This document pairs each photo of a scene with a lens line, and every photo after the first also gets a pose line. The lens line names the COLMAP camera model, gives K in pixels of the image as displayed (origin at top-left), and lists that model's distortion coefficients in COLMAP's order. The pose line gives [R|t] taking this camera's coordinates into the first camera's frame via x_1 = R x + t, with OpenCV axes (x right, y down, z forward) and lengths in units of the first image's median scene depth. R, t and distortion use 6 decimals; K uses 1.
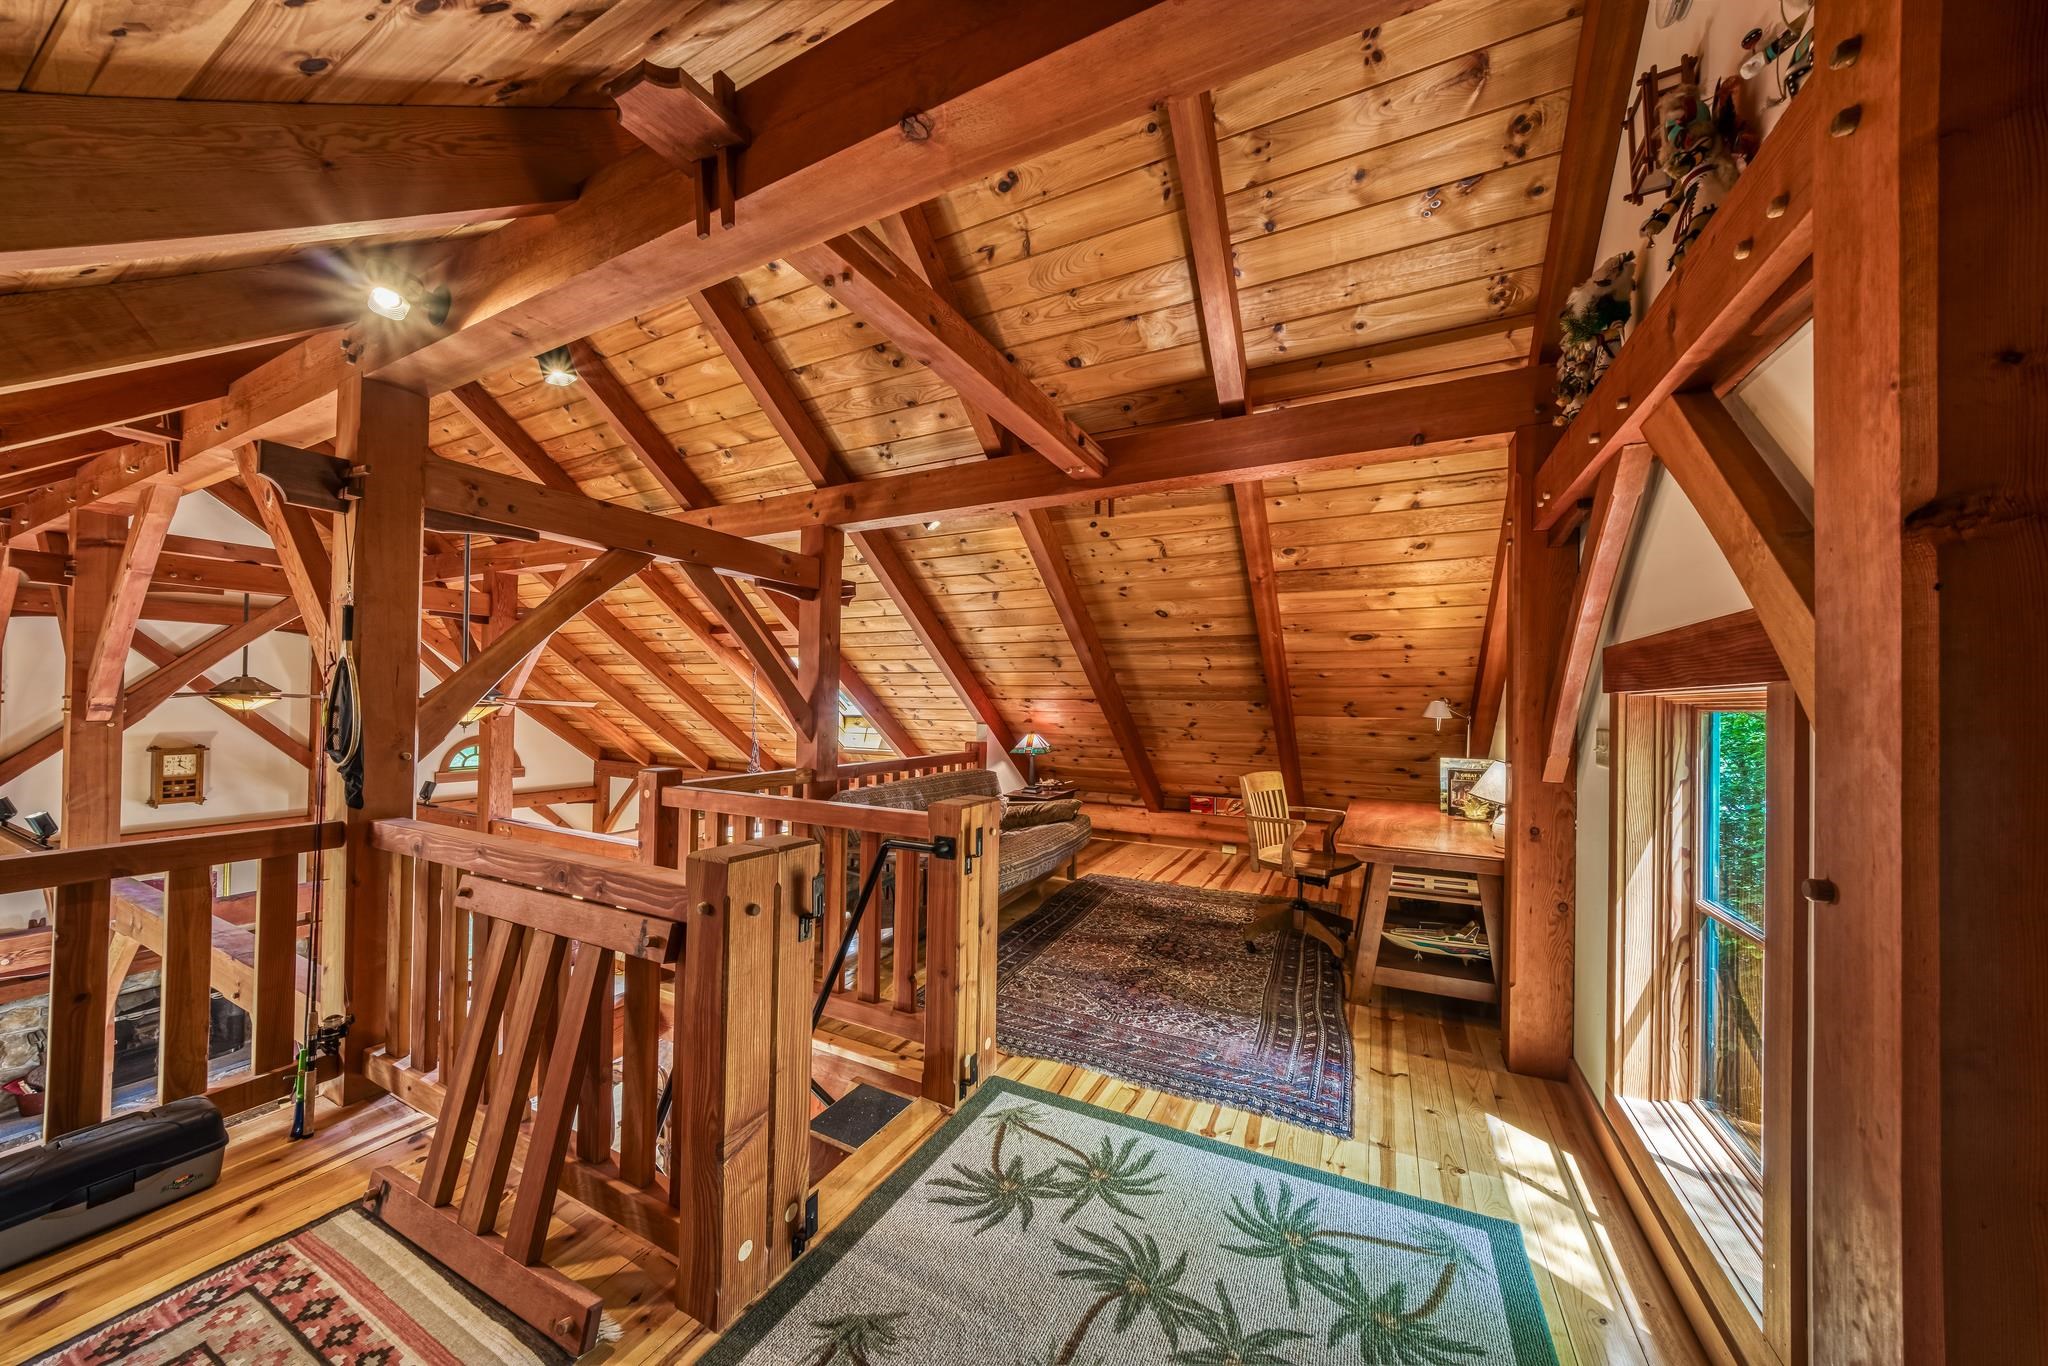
lens RADIAL K [[705.2, 0, 1009.8], [0, 705.2, 692.2], [0, 0, 1]] dist [-0.002094, -0.000050]
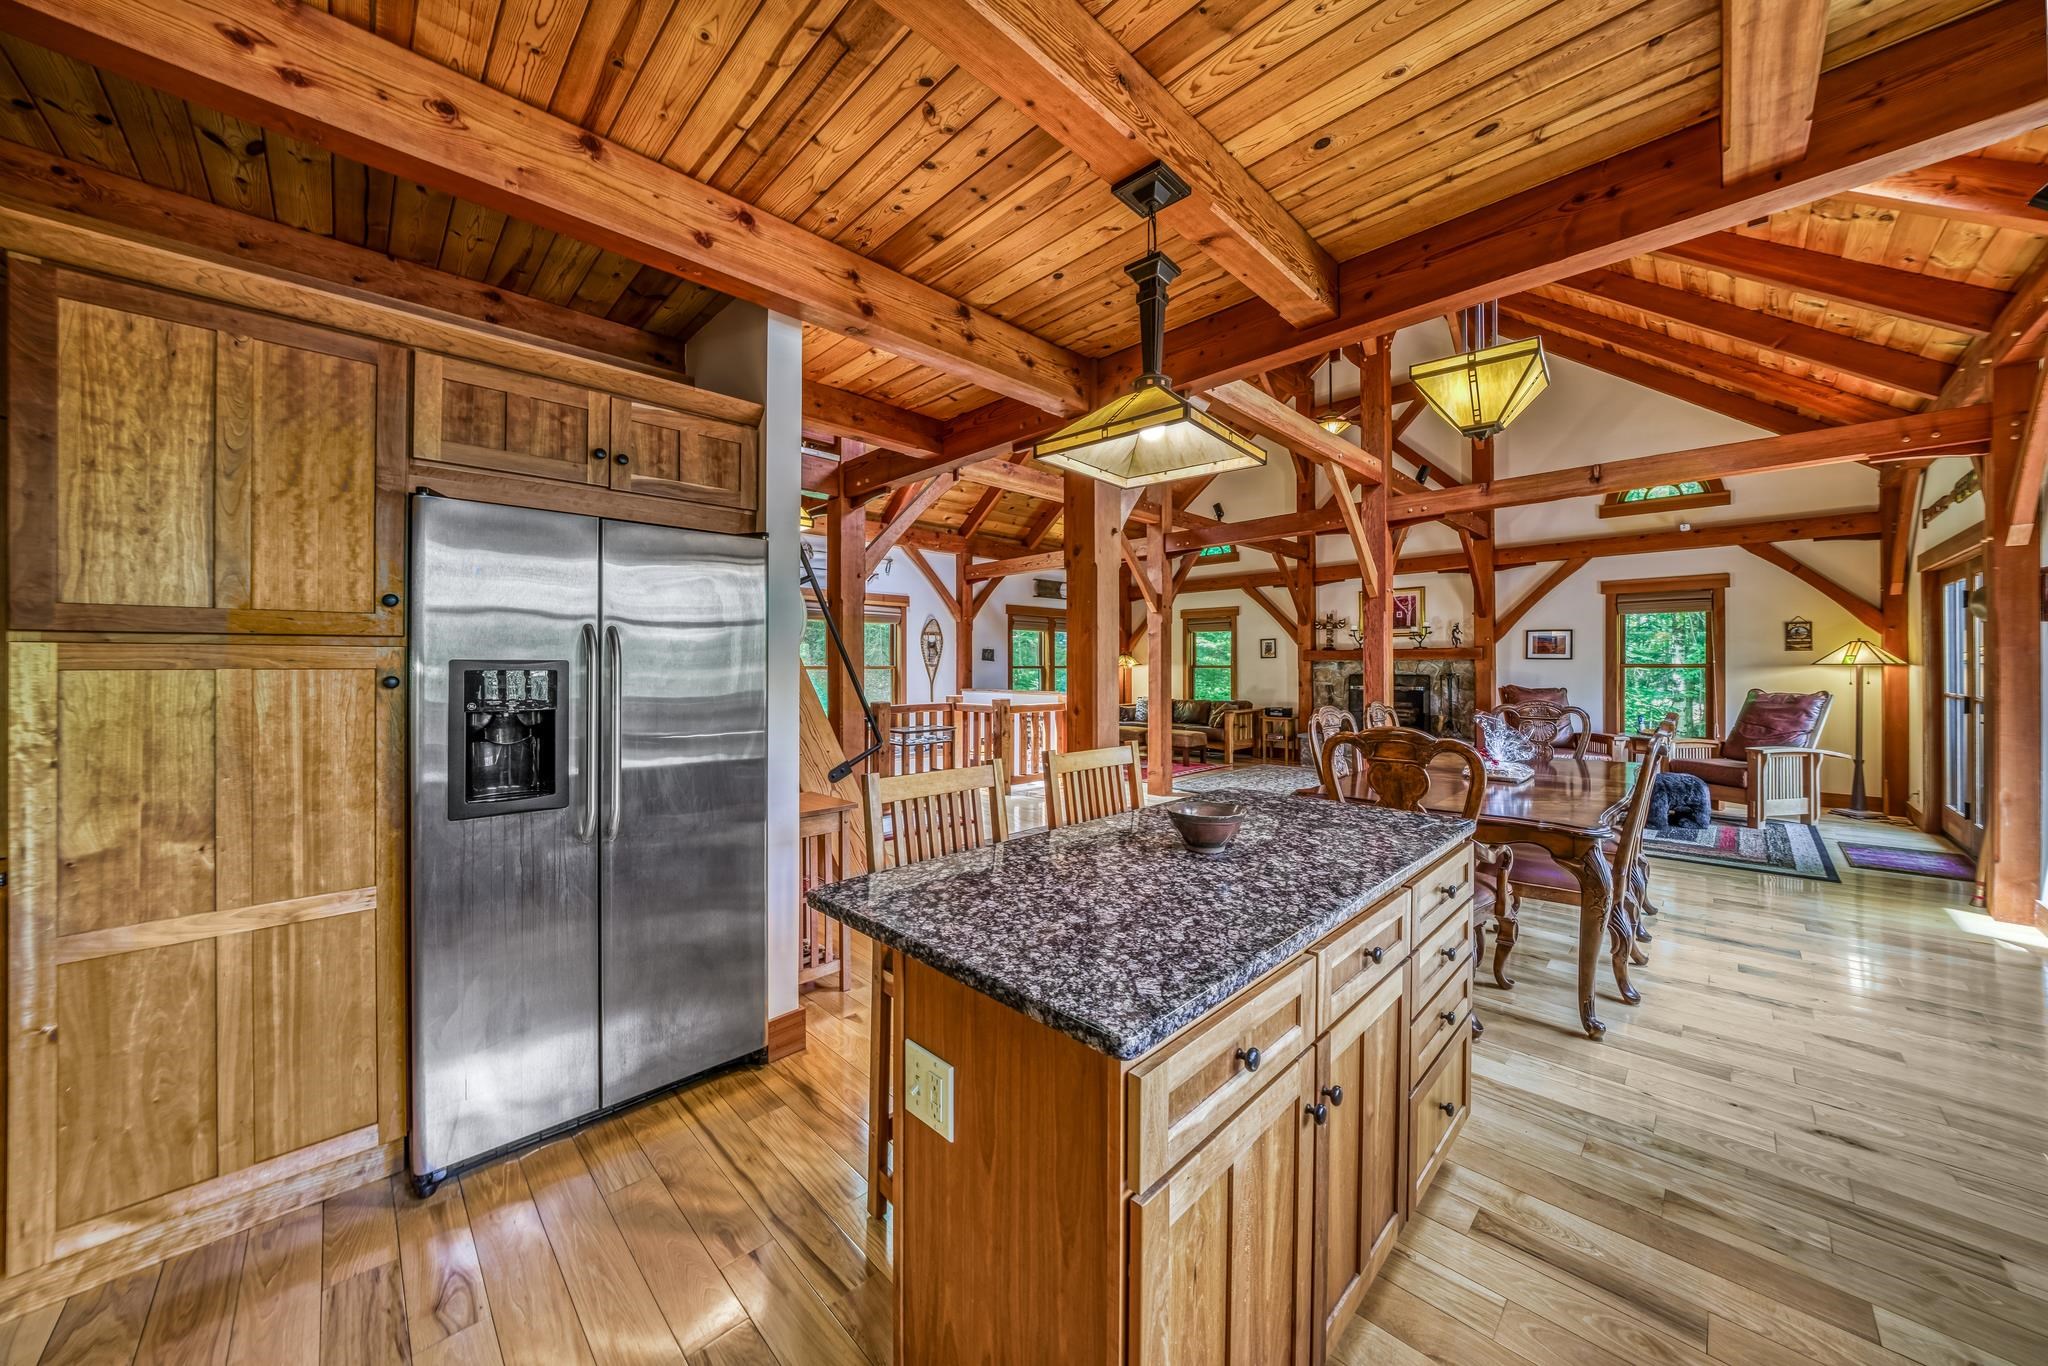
lens RADIAL K [[704.2, 0, 1024.4], [0, 704.2, 650.0], [0, 0, 1]] dist [-0.014907, 0.000186]
pose [[-0.296493, -0.031695, -0.954509, 0.249296], [0.007413, 0.999343, -0.035486, 0.370887], [0.955006, -0.017597, -0.296063, 0.668454]]
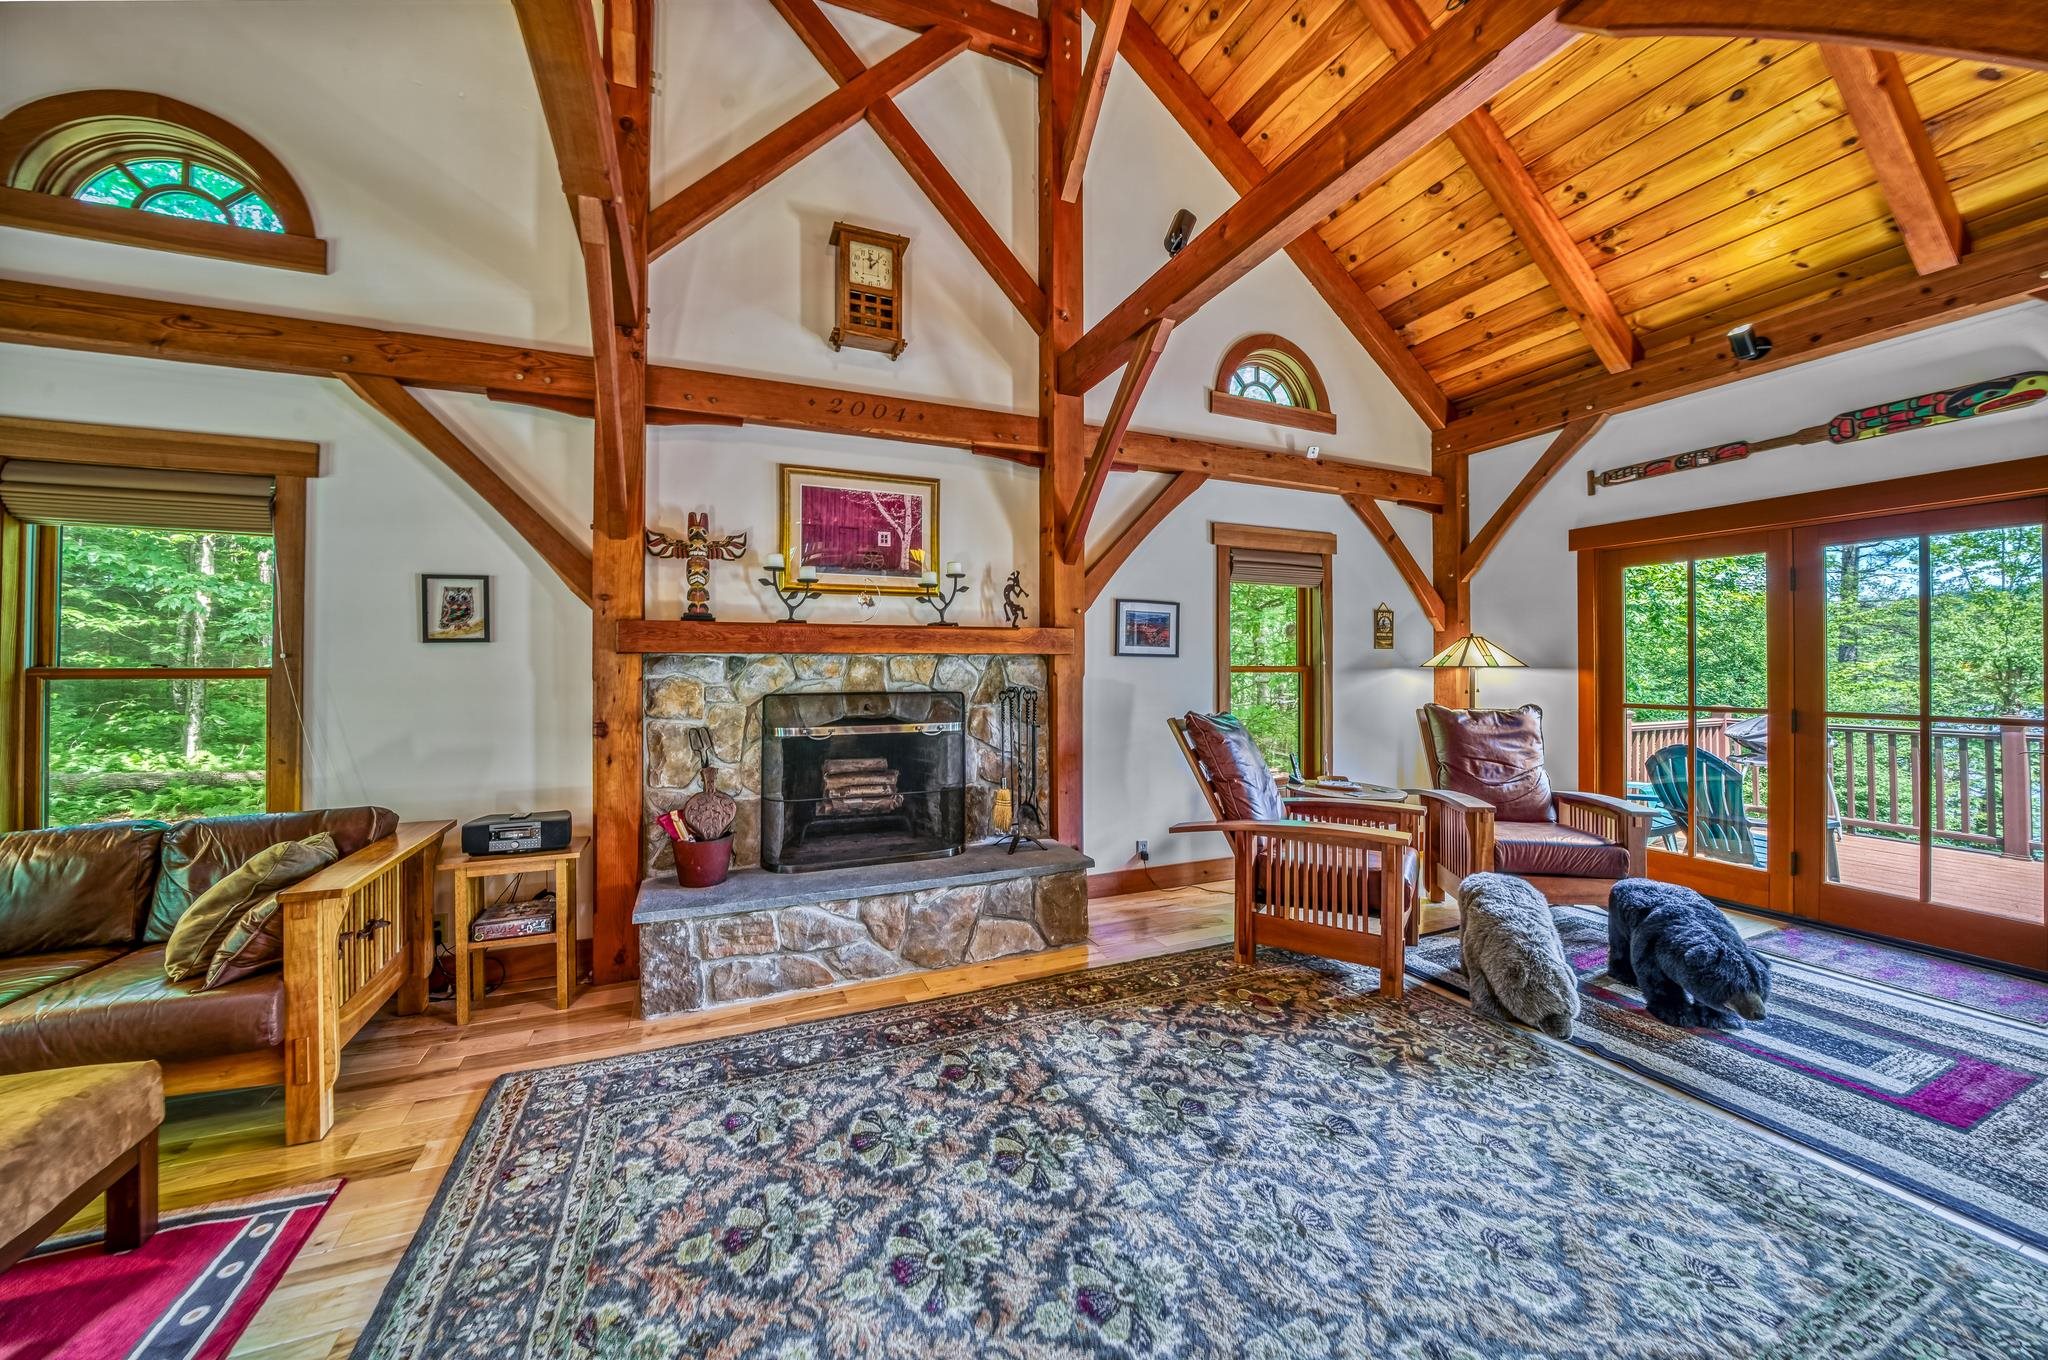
lens RADIAL K [[720.3, 0, 1018.4], [0, 720.3, 663.0], [0, 0, 1]] dist [-0.021935, 0.000113]
pose [[0.779255, -0.018222, -0.626441, -0.710575], [0.017034, 0.999824, -0.007894, 0.361312], [0.626475, -0.004520, 0.779429, 0.604412]]
